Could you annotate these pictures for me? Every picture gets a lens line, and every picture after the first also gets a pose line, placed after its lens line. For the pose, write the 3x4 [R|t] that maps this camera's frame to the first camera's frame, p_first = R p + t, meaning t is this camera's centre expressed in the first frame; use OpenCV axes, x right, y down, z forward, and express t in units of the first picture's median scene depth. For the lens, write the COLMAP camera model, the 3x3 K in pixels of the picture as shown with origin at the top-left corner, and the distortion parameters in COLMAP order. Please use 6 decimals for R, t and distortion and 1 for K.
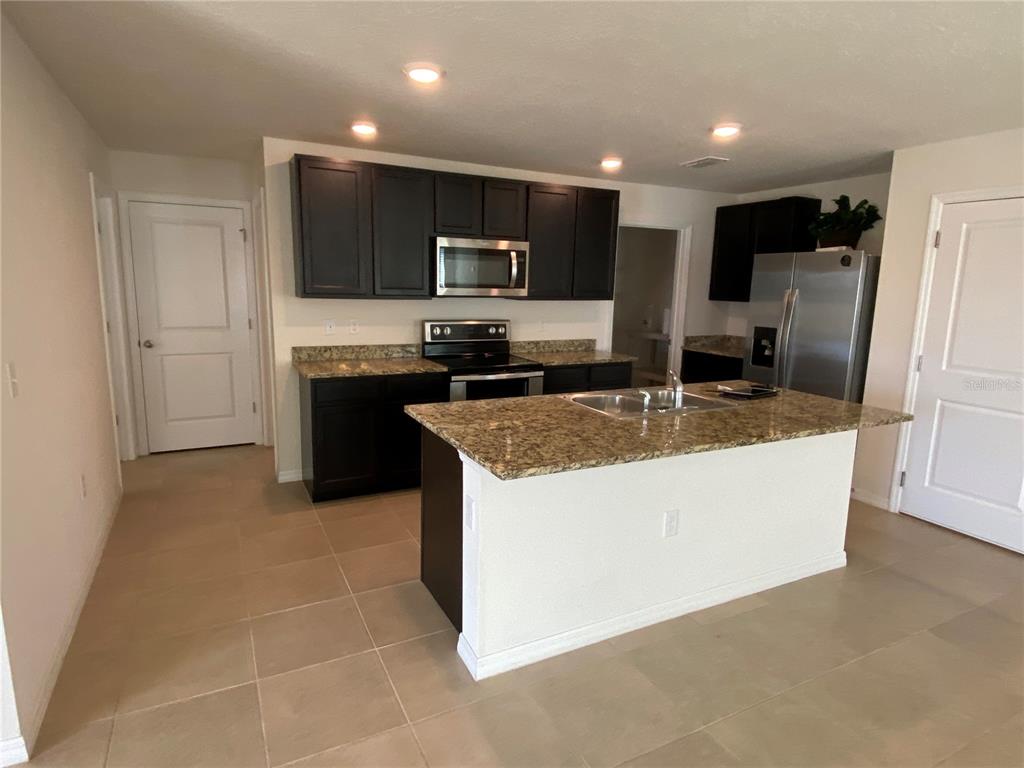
lens RADIAL K [[574.6, 0, 510.4], [0, 574.6, 377.4], [0, 0, 1]] dist [0.053625, -0.051700]
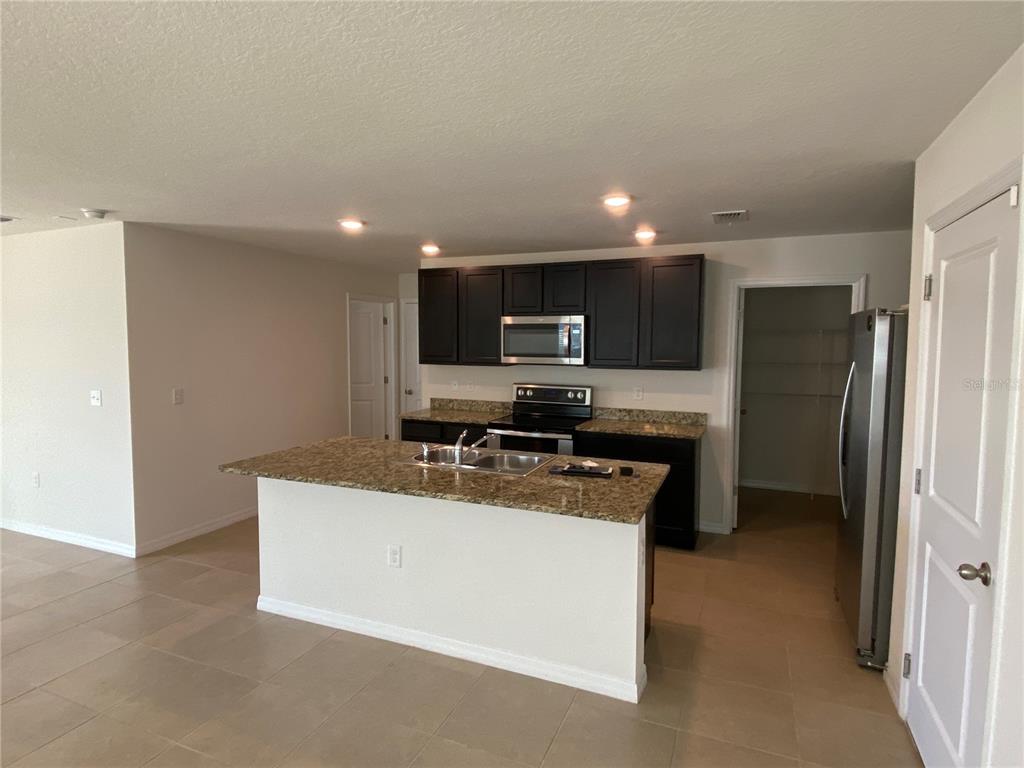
lens RADIAL K [[574.6, 0, 510.4], [0, 574.6, 377.4], [0, 0, 1]] dist [0.053625, -0.051700]
pose [[0.655179, 0.032118, -0.754791, 0.768970], [-0.117278, 0.991308, -0.059618, -0.039084], [0.746316, 0.127581, 0.653250, 0.207471]]
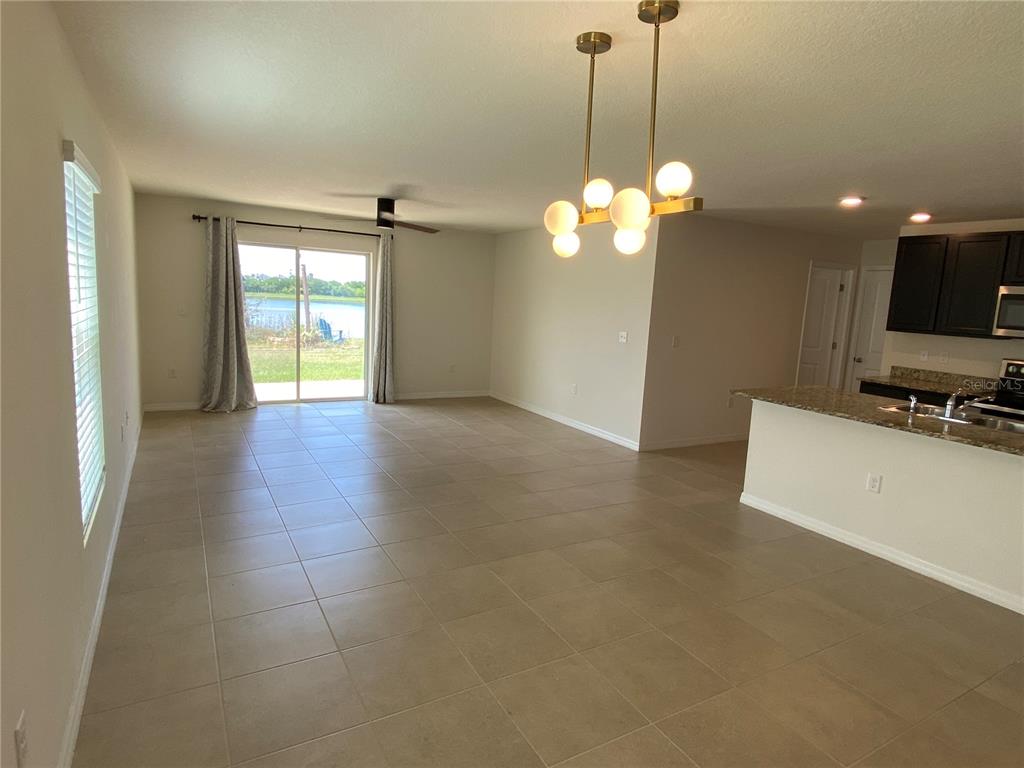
lens RADIAL K [[574.6, 0, 510.4], [0, 574.6, 377.4], [0, 0, 1]] dist [0.053625, -0.051700]
pose [[0.054507, 0.122436, -0.990979, 0.947260], [-0.215738, 0.970456, 0.108034, 0.022458], [0.974929, 0.207903, 0.079310, -0.025685]]
